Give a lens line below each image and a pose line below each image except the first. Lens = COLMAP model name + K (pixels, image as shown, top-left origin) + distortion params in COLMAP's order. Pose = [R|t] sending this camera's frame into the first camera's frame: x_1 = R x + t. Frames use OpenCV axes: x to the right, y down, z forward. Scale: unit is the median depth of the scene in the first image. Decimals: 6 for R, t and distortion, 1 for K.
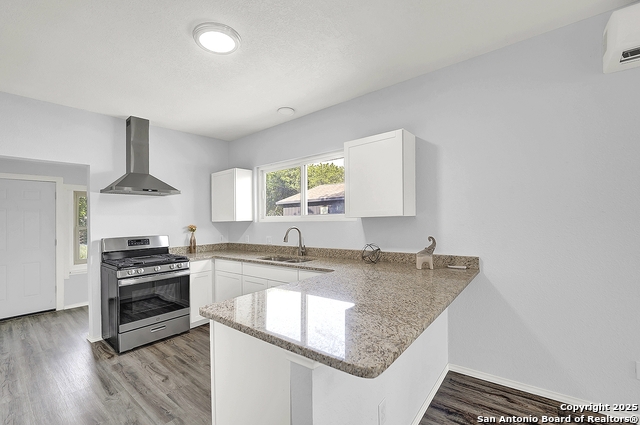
lens RADIAL K [[267.5, 0, 315.8], [0, 267.5, 212.8], [0, 0, 1]] dist [-0.033569, 0.003752]
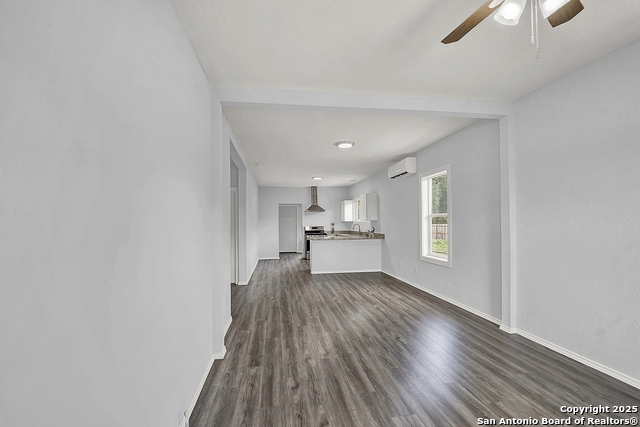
lens RADIAL K [[286.9, 0, 319.1], [0, 286.9, 215.3], [0, 0, 1]] dist [-0.027126, -0.000605]
pose [[0.736235, -0.000635, -0.676726, 1.557230], [0.007186, 0.999951, 0.006880, -0.055461], [0.676688, -0.009929, 0.736203, -1.347769]]
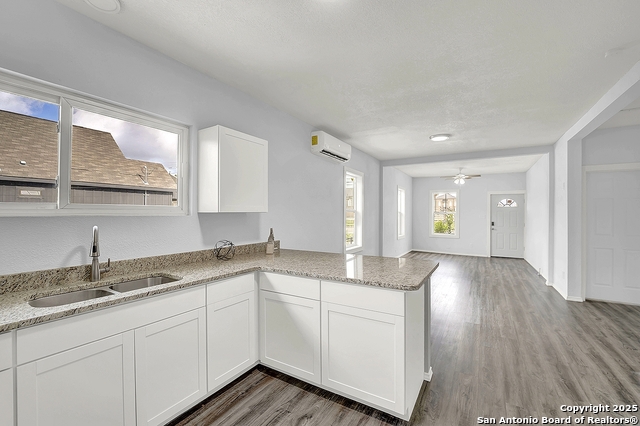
lens RADIAL K [[267.5, 0, 318.8], [0, 267.5, 211.8], [0, 0, 1]] dist [-0.033569, 0.003752]
pose [[-0.120173, 0.031717, 0.992246, -0.635586], [-0.021443, 0.999173, -0.034536, 0.032539], [-0.992521, -0.025427, -0.119393, 0.630691]]
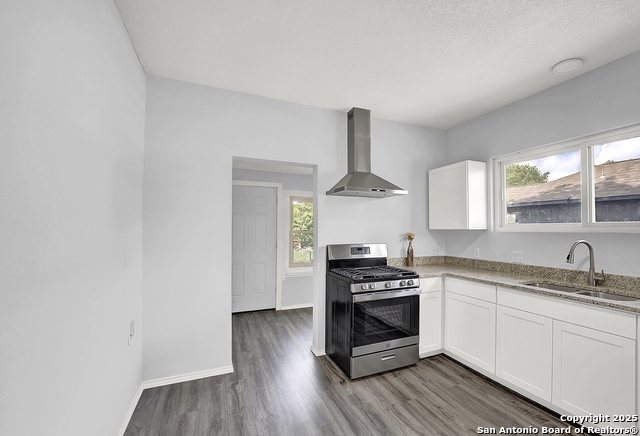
lens RADIAL K [[277.8, 0, 339.1], [0, 277.8, 224.7], [0, 0, 1]] dist [-0.039388, -0.000072]
pose [[0.884560, 0.017627, -0.466093, -0.302827], [-0.011122, 0.999799, 0.016702, 0.010628], [0.466293, -0.009589, 0.884578, 0.148766]]
